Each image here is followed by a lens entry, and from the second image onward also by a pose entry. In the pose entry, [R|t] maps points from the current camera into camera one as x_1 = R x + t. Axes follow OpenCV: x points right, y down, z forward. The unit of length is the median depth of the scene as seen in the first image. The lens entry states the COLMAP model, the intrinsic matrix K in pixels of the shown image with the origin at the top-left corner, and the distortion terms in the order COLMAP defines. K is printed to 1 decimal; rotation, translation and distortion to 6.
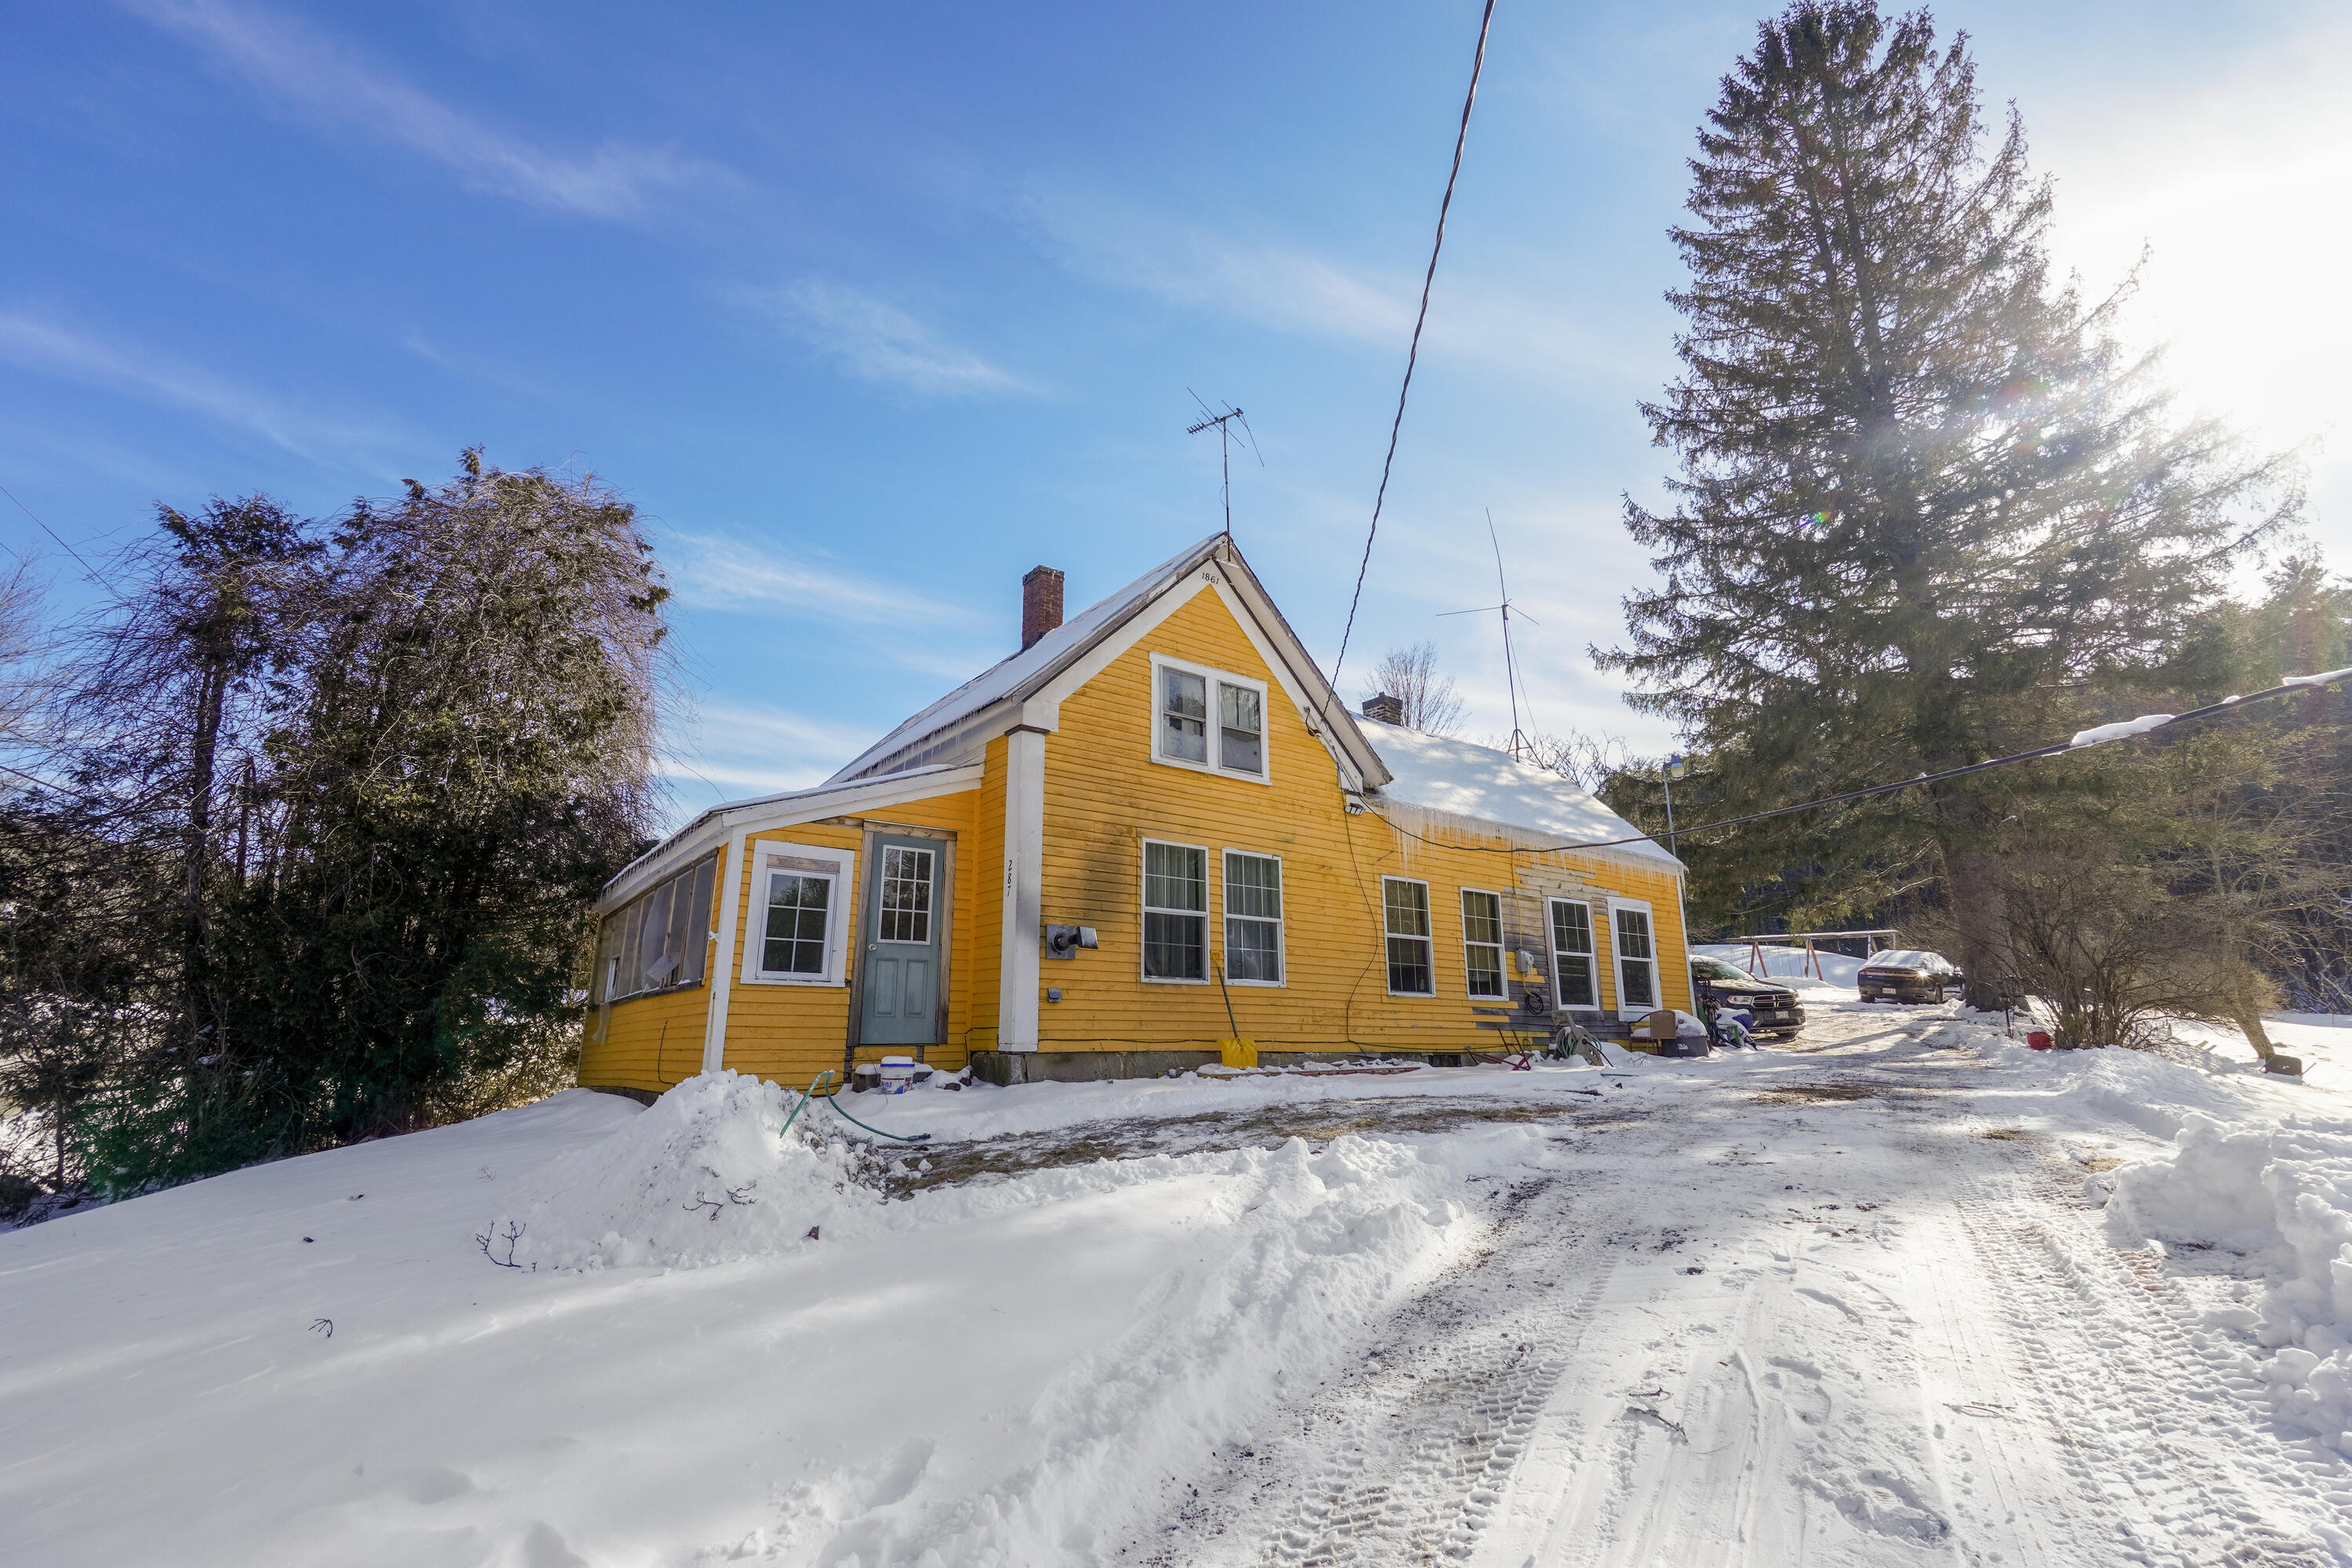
lens RADIAL K [[1016.8, 0, 1176.0], [0, 1016.8, 784.0], [0, 0, 1]] dist [-0.017259, 0.015294]
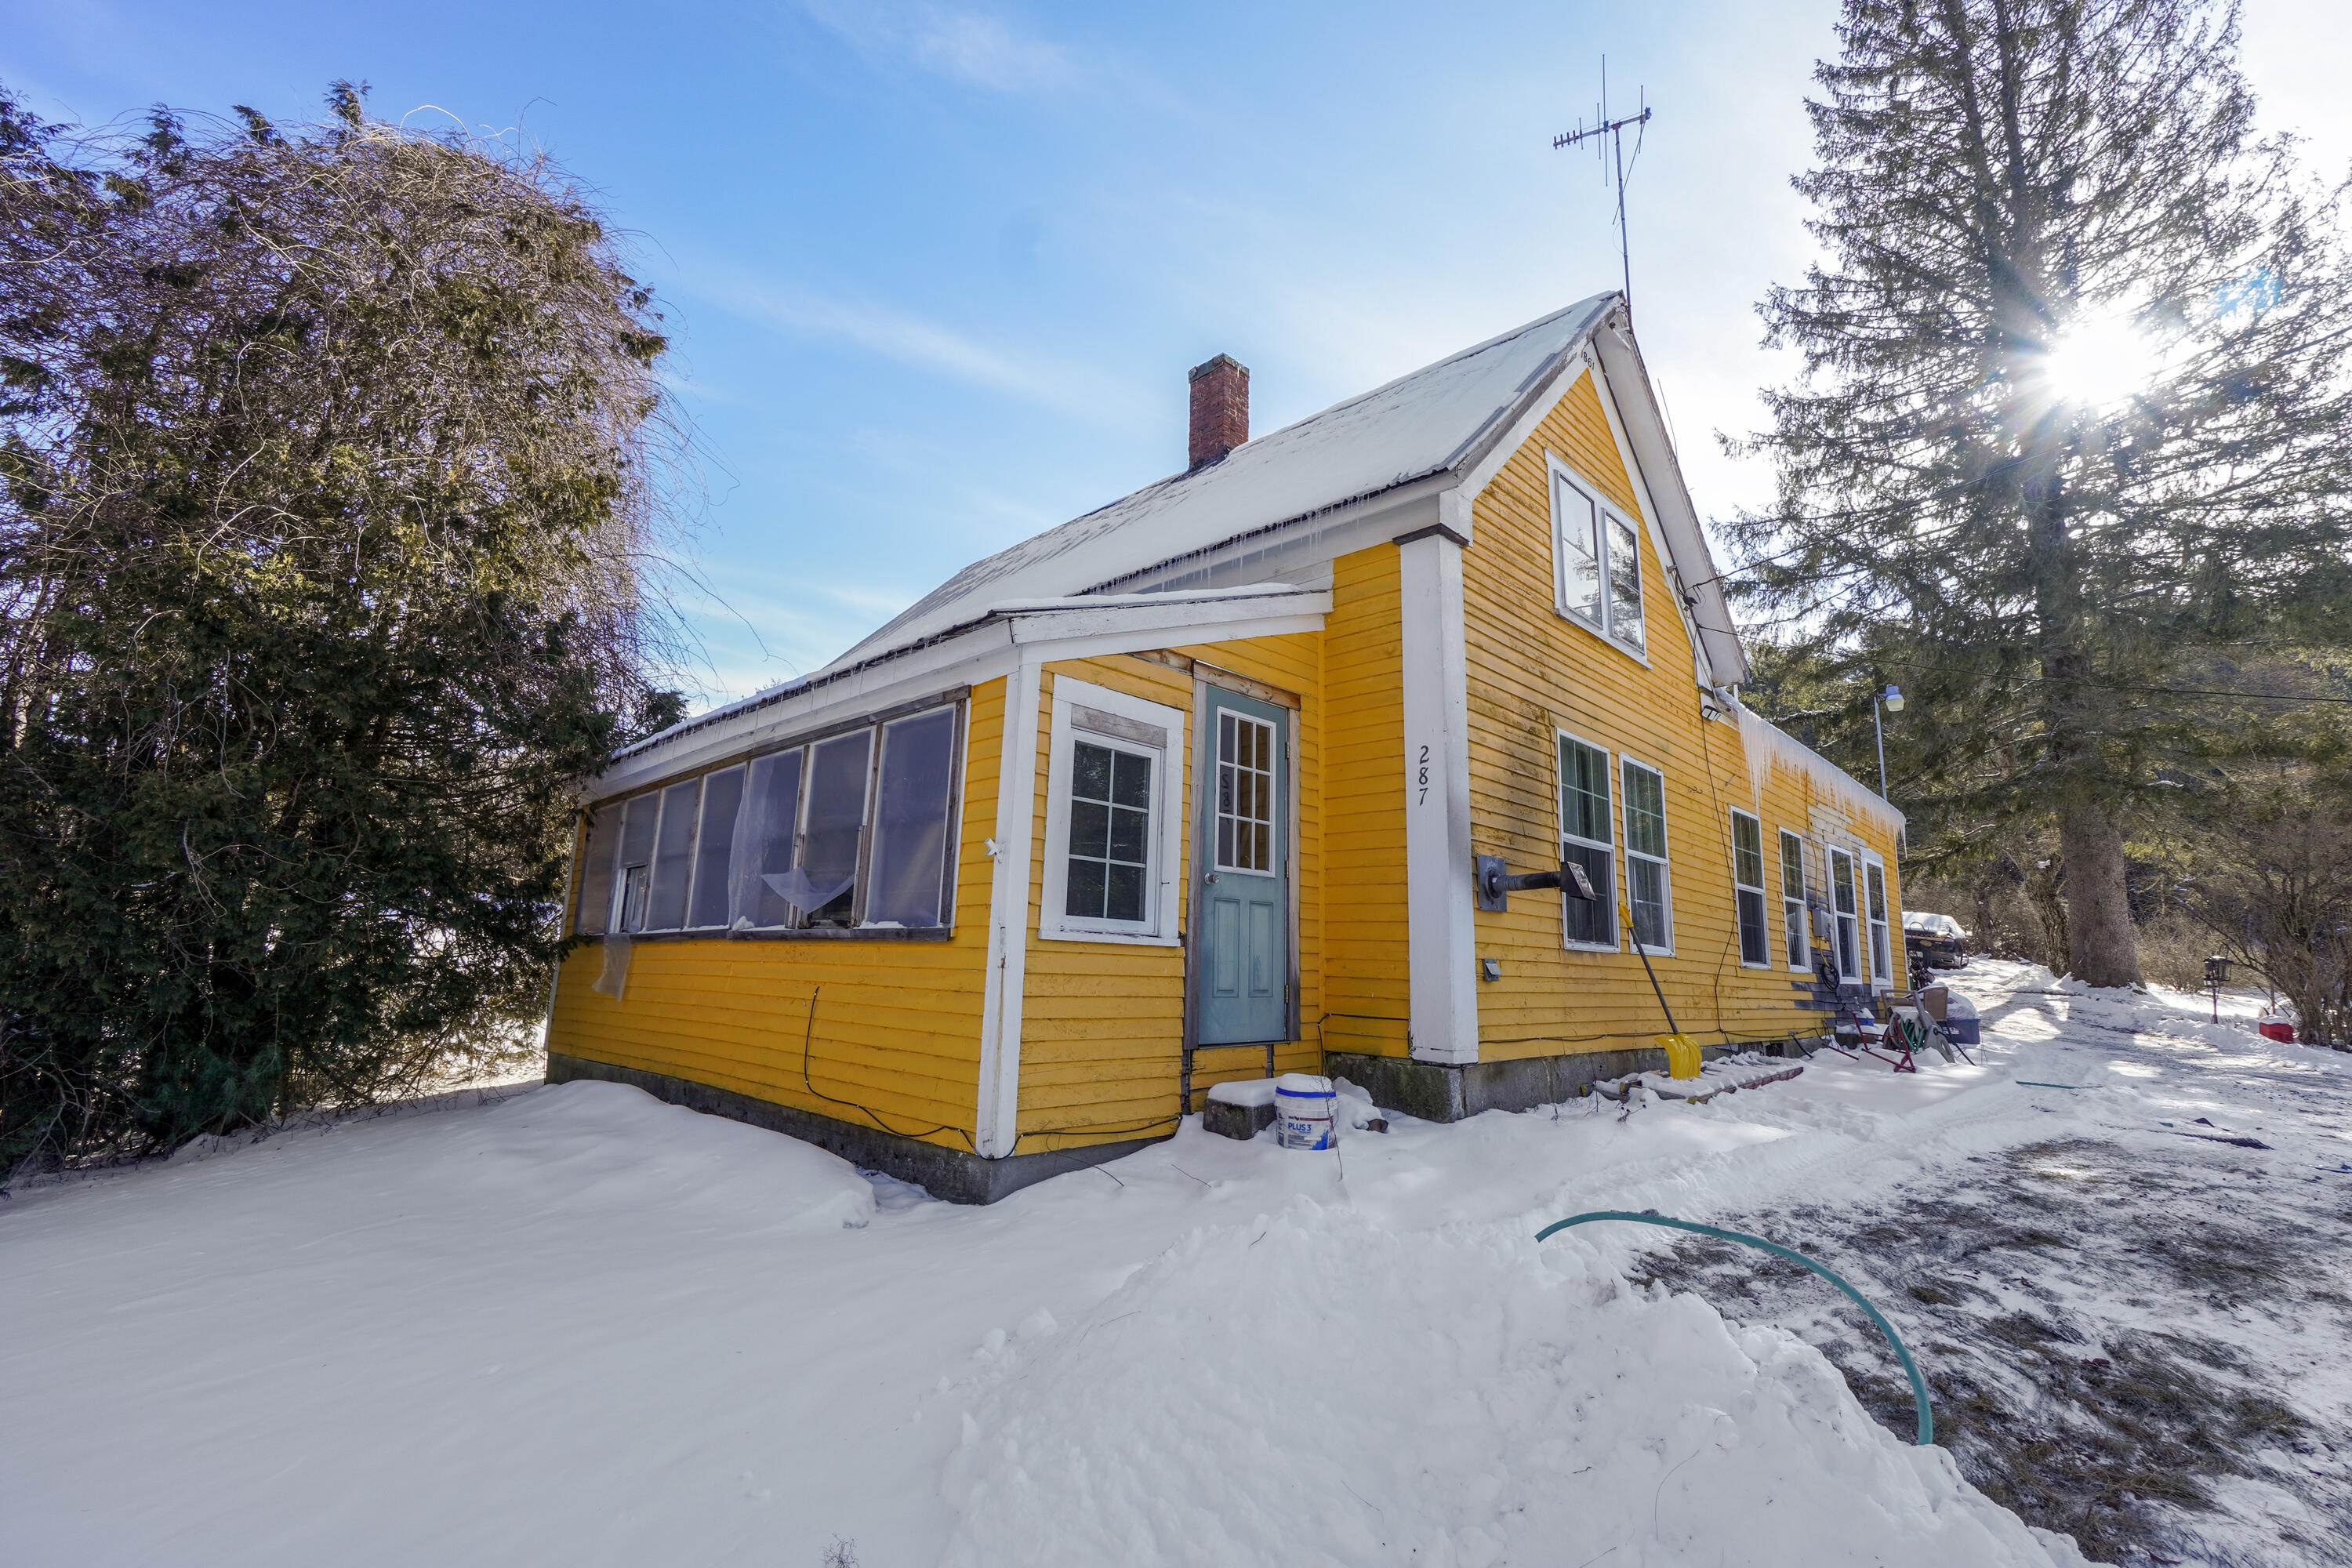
lens RADIAL K [[1016.8, 0, 1176.0], [0, 1016.8, 784.0], [0, 0, 1]] dist [-0.017259, 0.015294]
pose [[0.989444, 0.059142, 0.132296, -0.336993], [-0.068882, 0.995145, 0.070296, 0.056622], [-0.127497, -0.078667, 0.988714, 0.363871]]
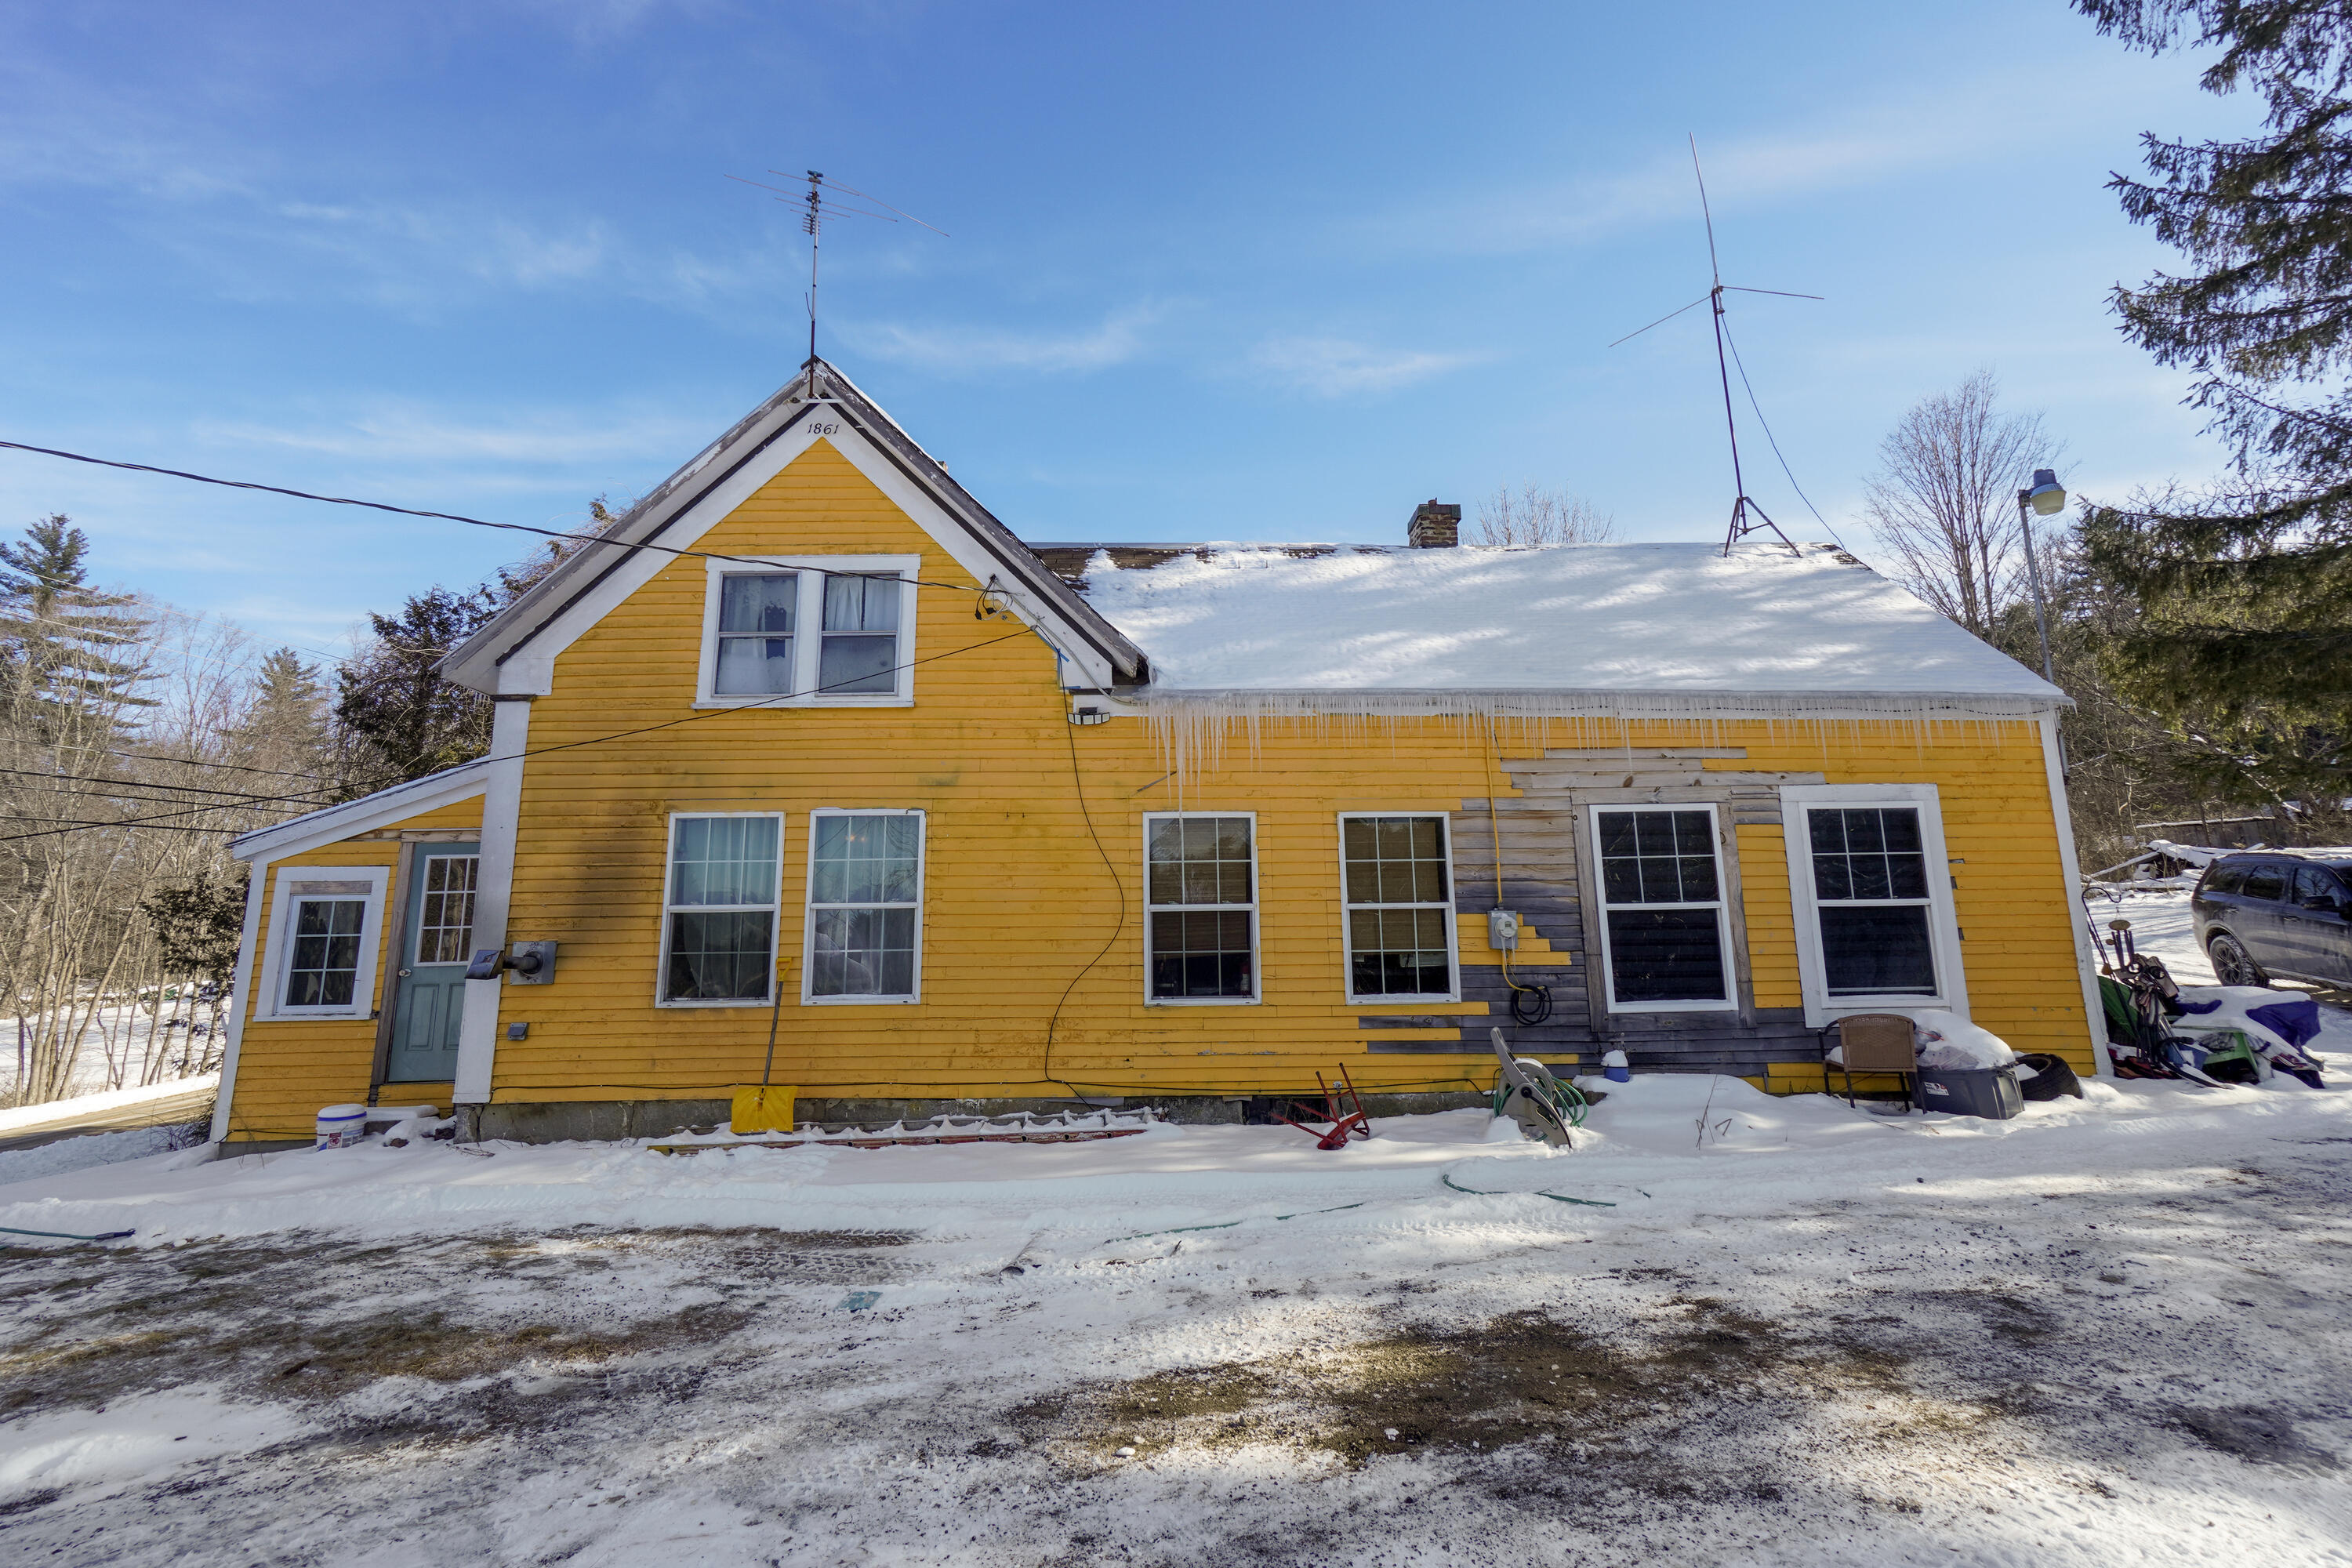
lens RADIAL K [[1016.8, 0, 1176.0], [0, 1016.8, 784.0], [0, 0, 1]] dist [-0.017259, 0.015294]
pose [[0.815938, -0.103193, -0.568855, 0.655235], [0.155353, 0.986887, 0.043805, 0.053501], [0.556876, -0.124116, 0.821270, 0.563734]]
